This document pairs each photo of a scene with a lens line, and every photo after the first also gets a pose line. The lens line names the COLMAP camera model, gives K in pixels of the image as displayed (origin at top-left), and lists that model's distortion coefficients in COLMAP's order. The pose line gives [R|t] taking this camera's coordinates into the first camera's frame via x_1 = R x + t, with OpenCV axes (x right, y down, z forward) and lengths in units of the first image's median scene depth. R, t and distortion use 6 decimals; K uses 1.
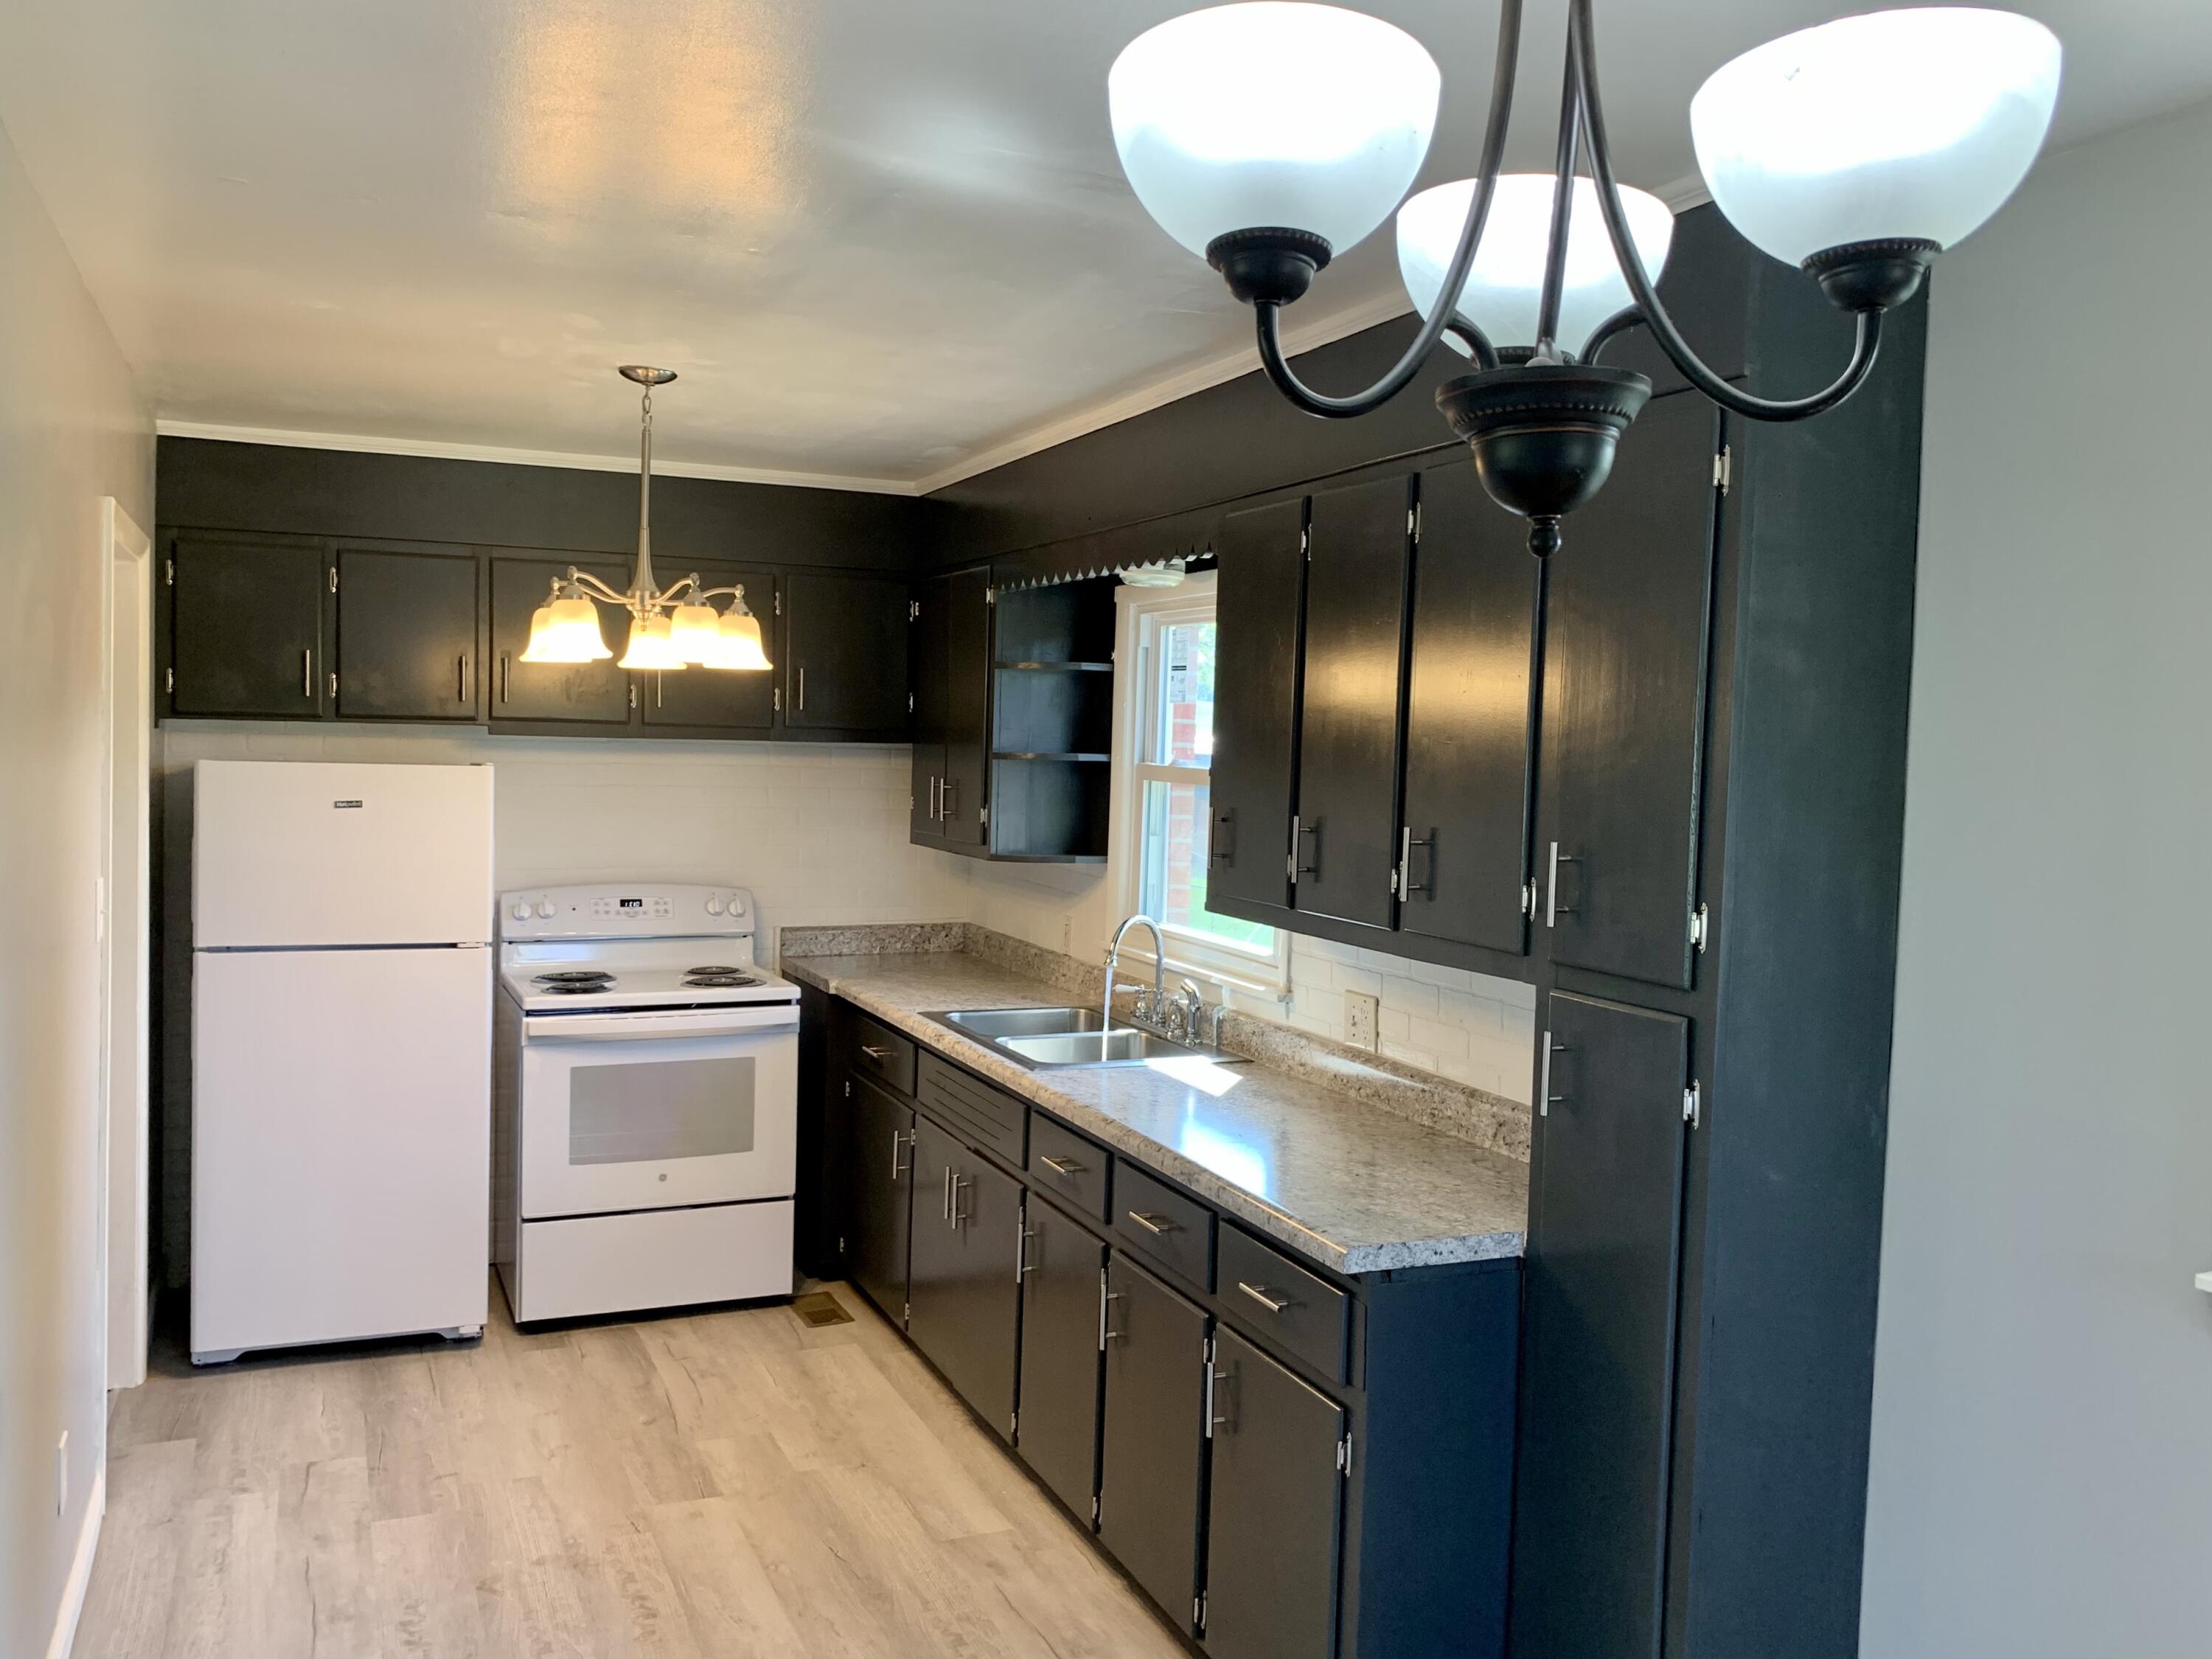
lens RADIAL K [[1733.2, 0, 1077.8], [0, 1733.2, 828.9], [0, 0, 1]] dist [0.113906, -0.219949]
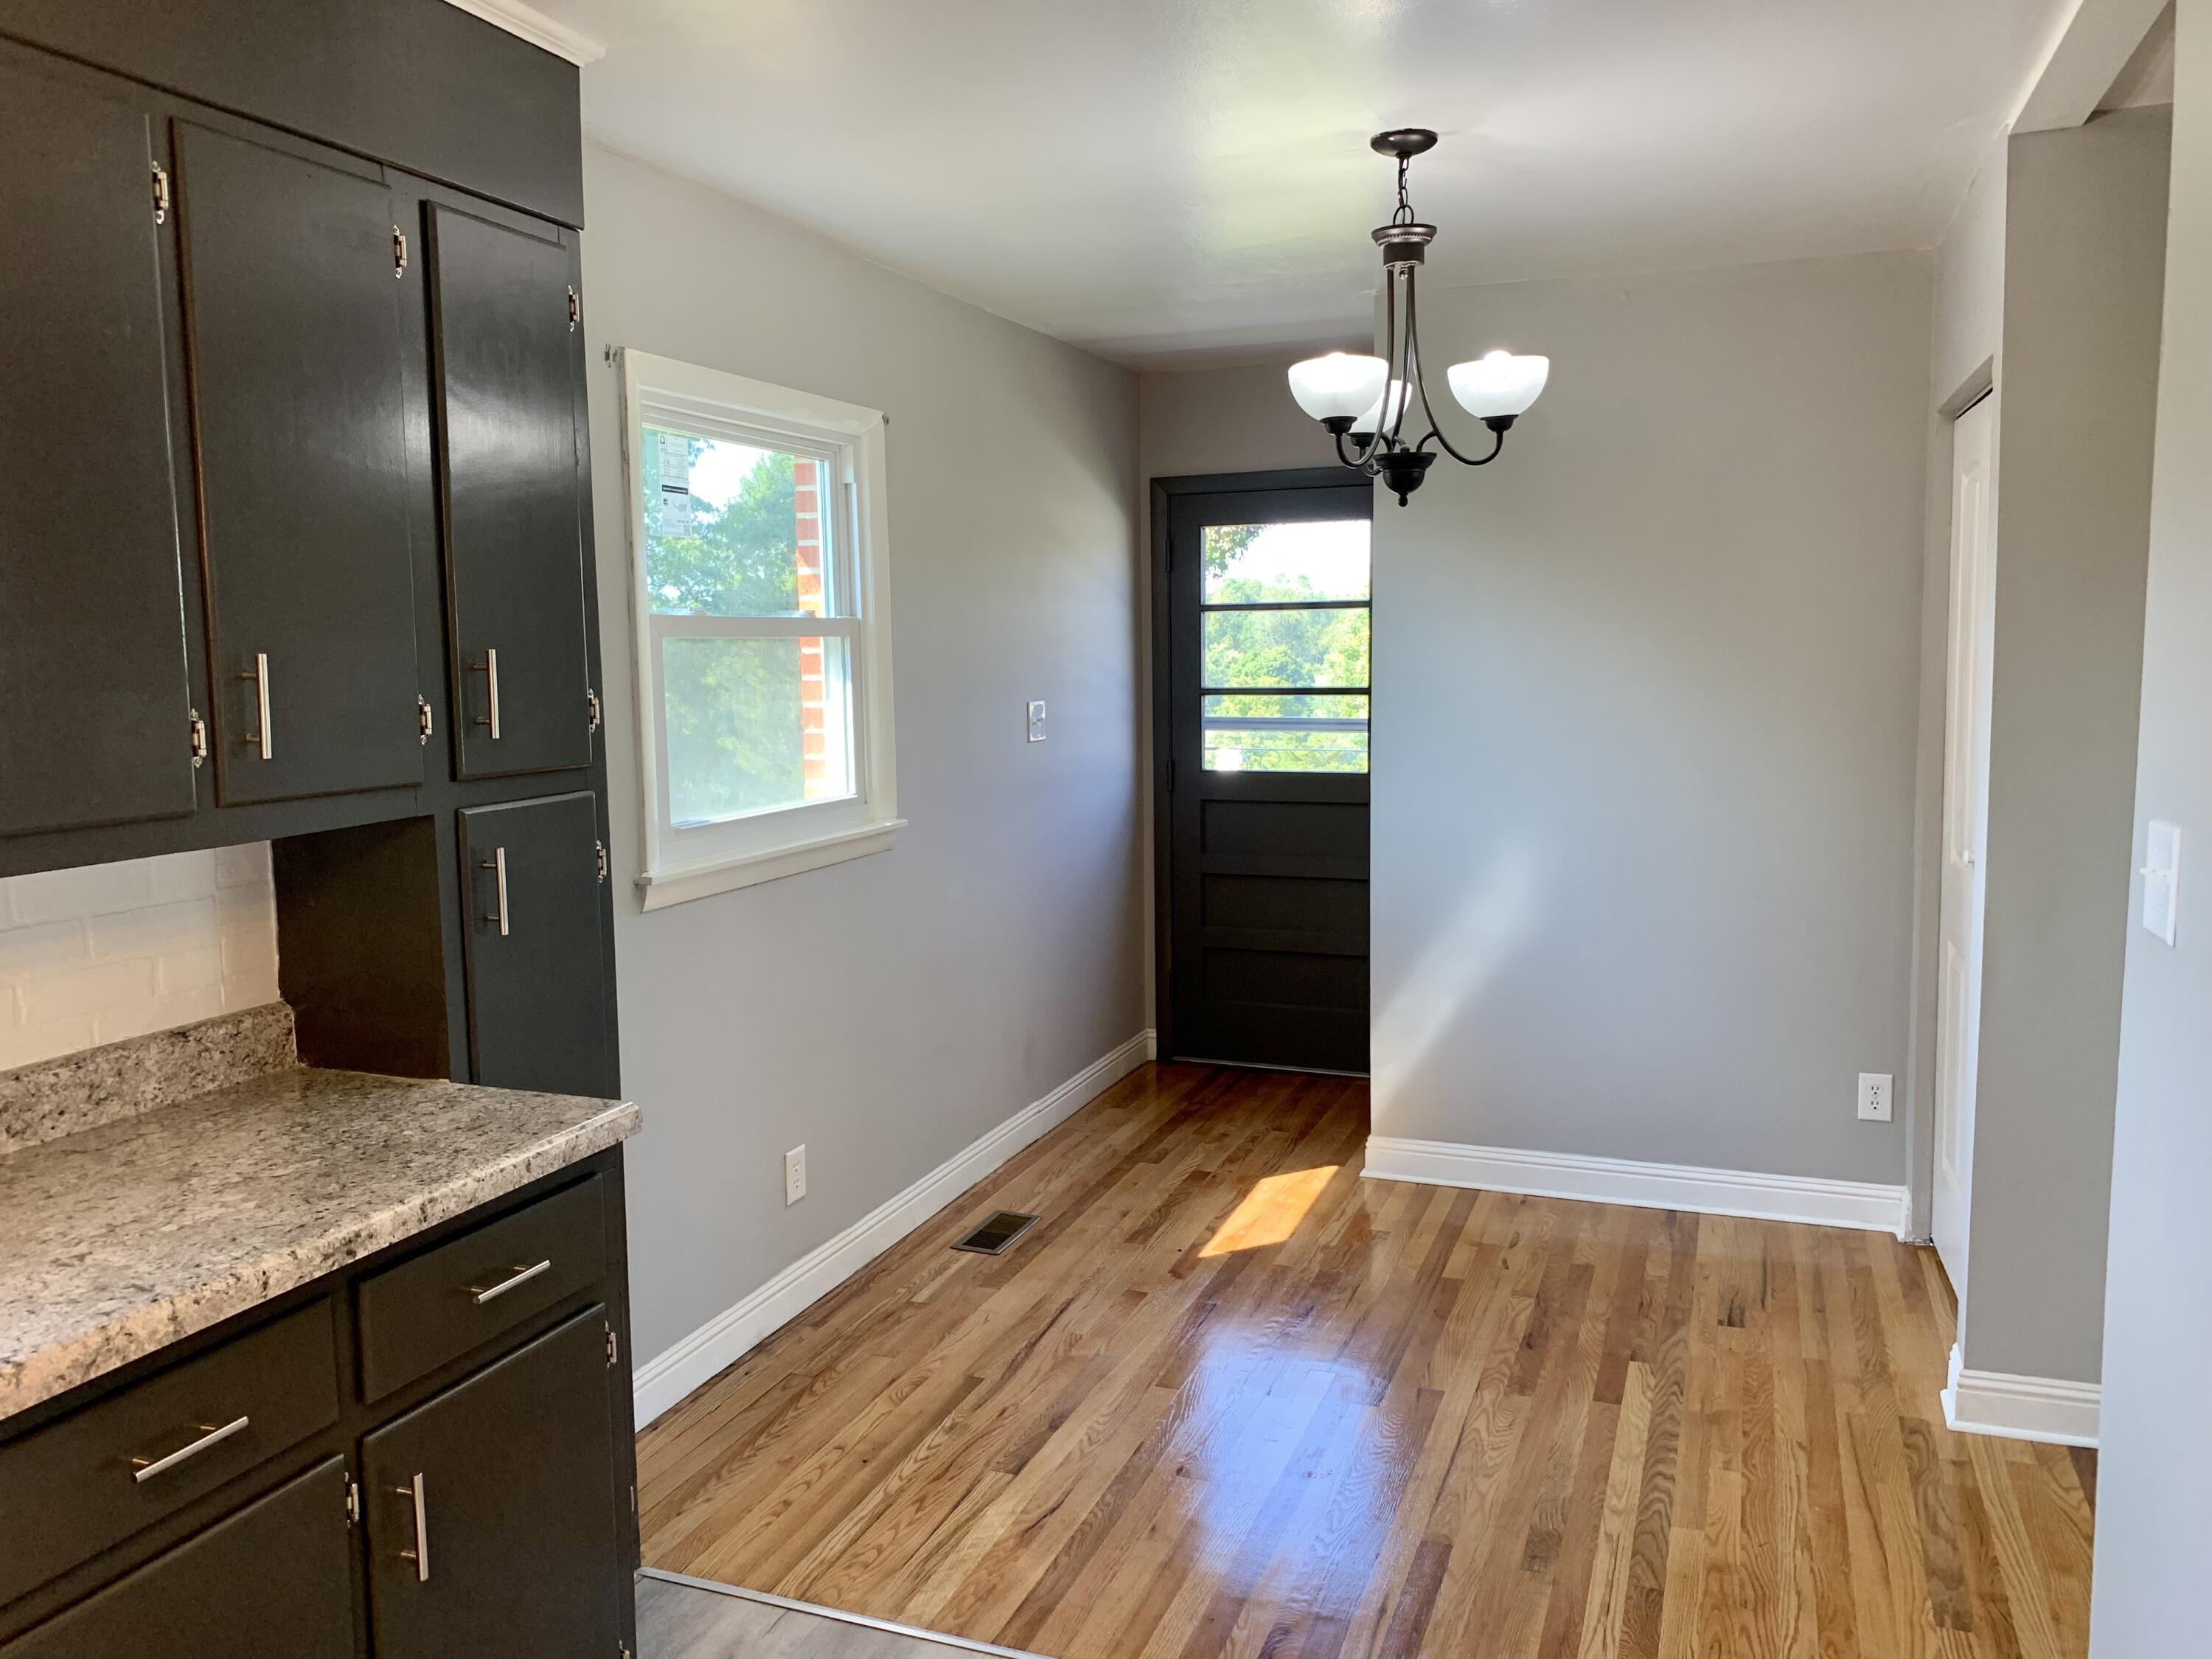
lens RADIAL K [[1664.8, 0, 1094.3], [0, 1664.8, 829.1], [0, 0, 1]] dist [0.057775, -0.072529]
pose [[-0.710563, -0.100089, 0.696479, -0.321739], [0.027677, 0.985090, 0.169802, -0.021746], [-0.703089, 0.139931, -0.697198, 0.756948]]
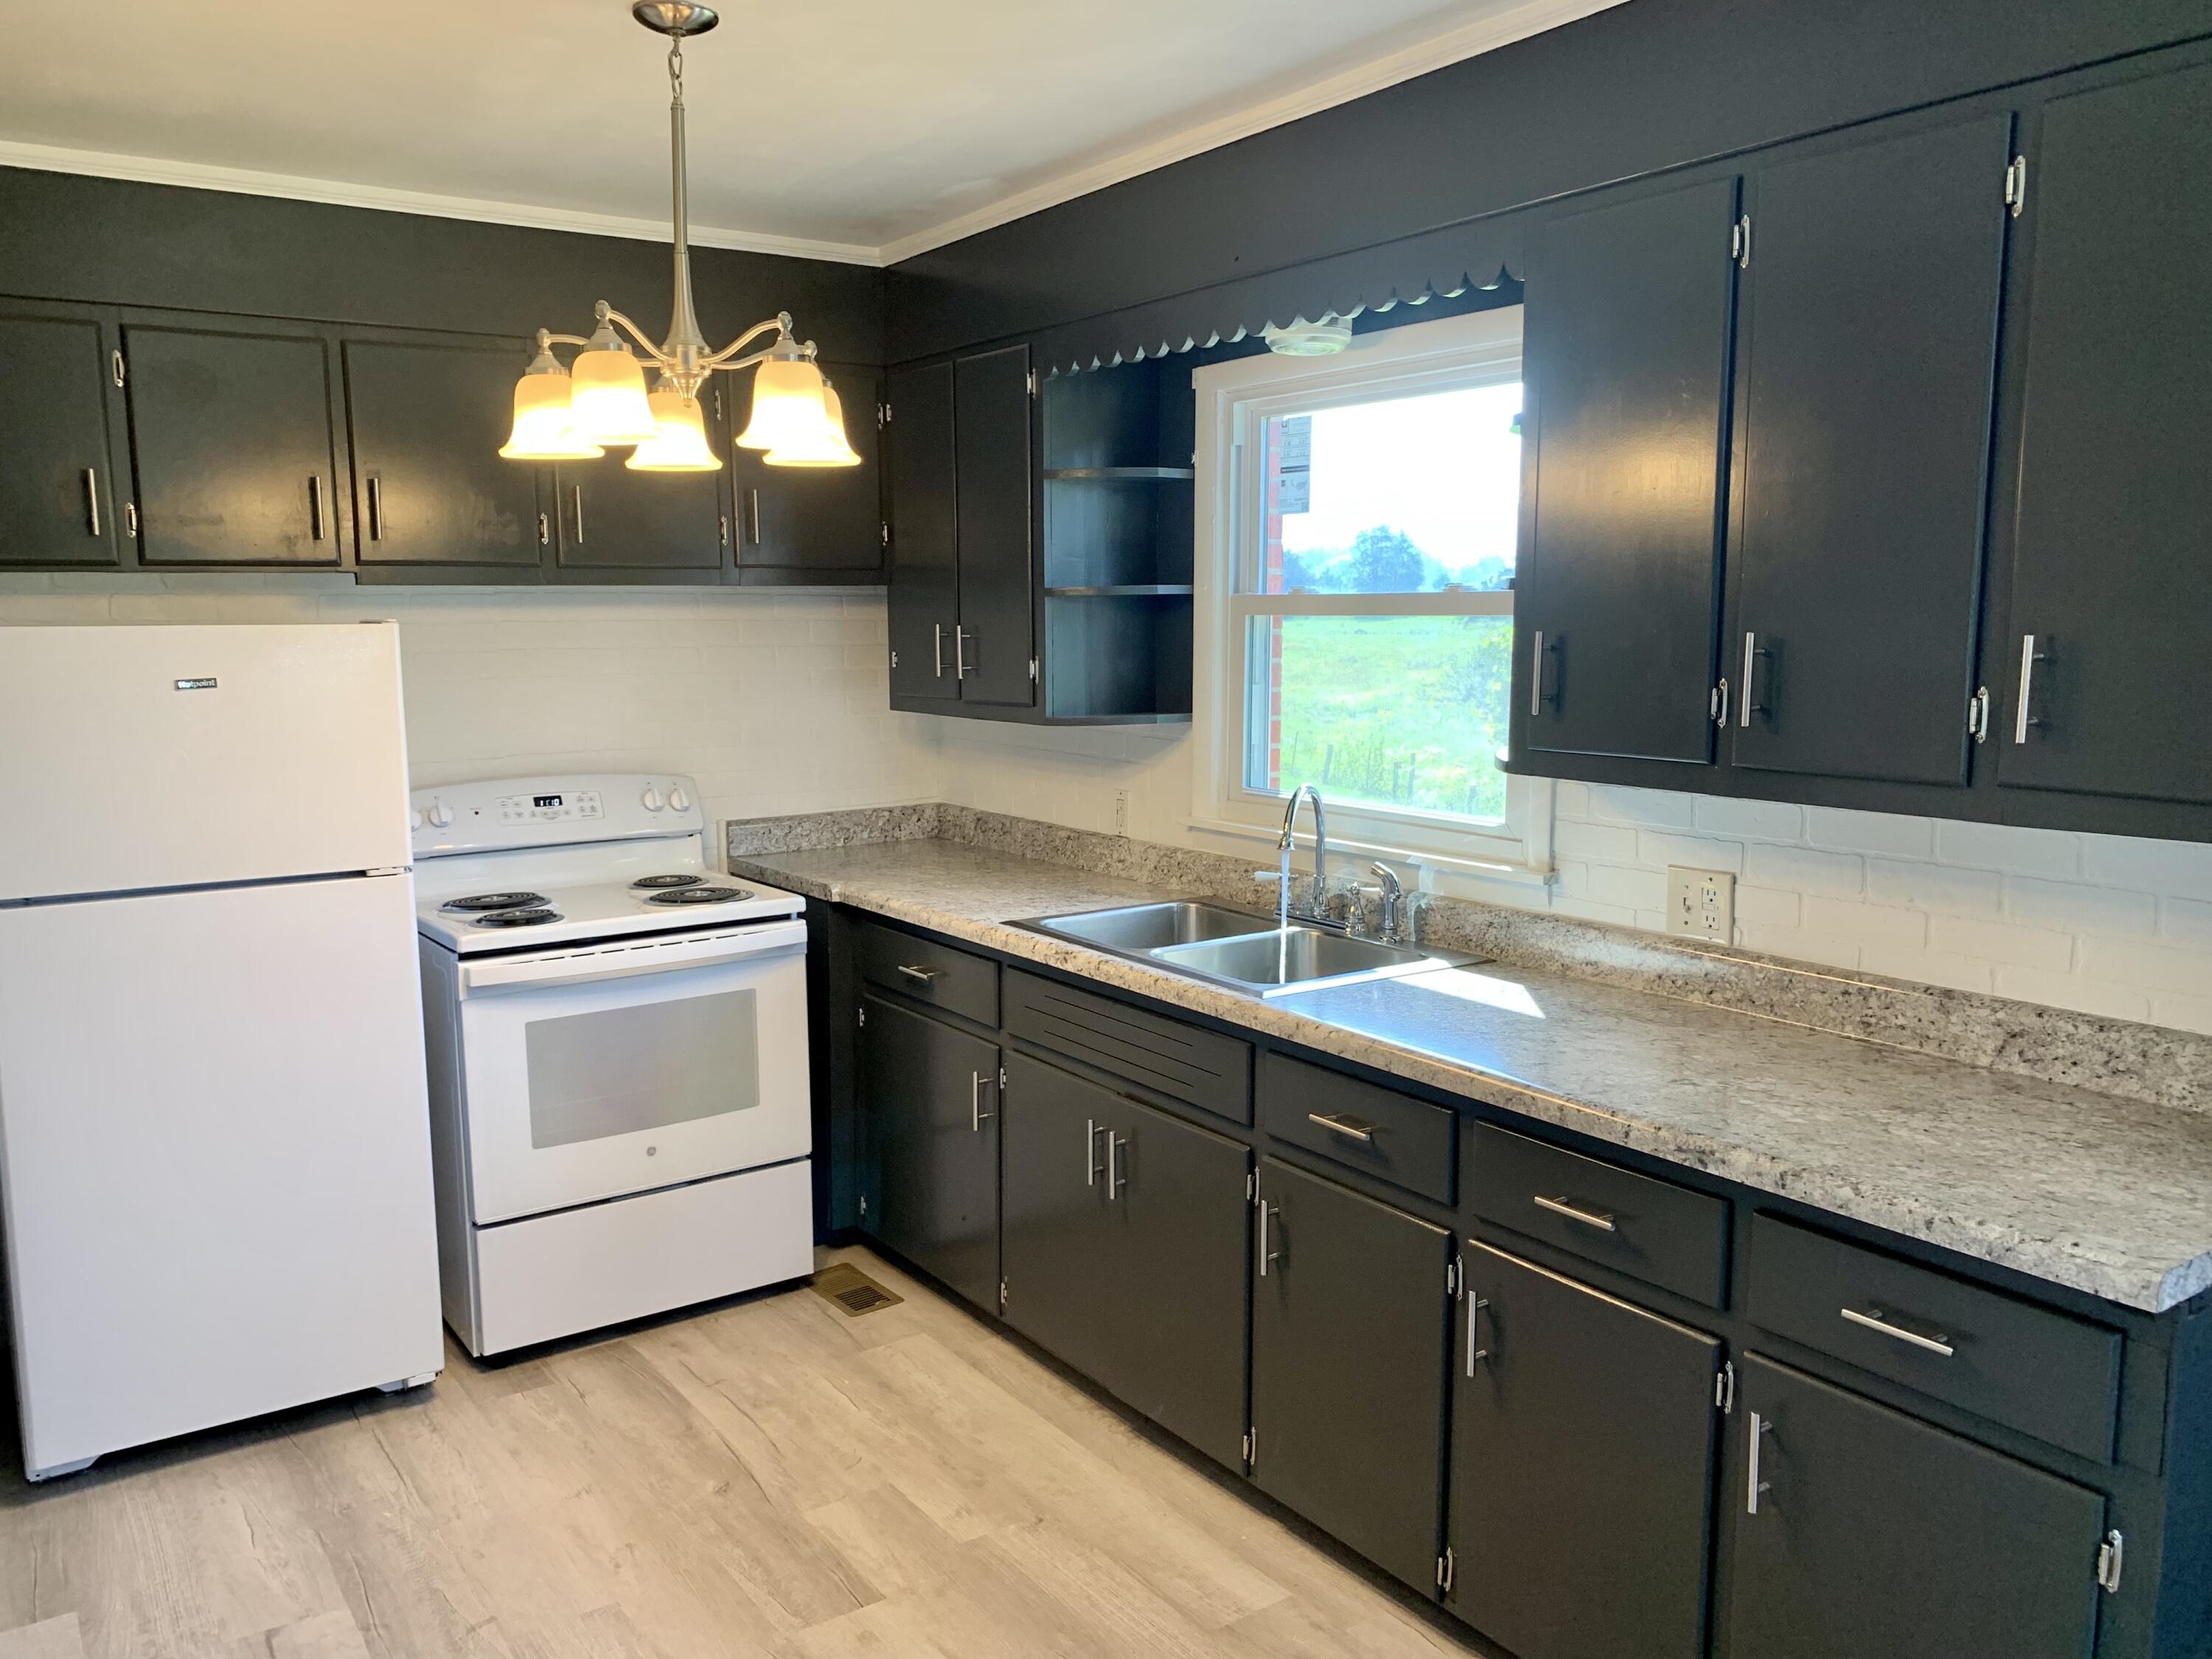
lens RADIAL K [[1664.8, 0, 1094.3], [0, 1664.8, 829.1], [0, 0, 1]] dist [0.057775, -0.072529]
pose [[0.979670, -0.058915, 0.191768, -0.184717], [0.043159, 0.995418, 0.085326, 0.001807], [-0.195916, -0.075315, 0.977724, 0.253014]]
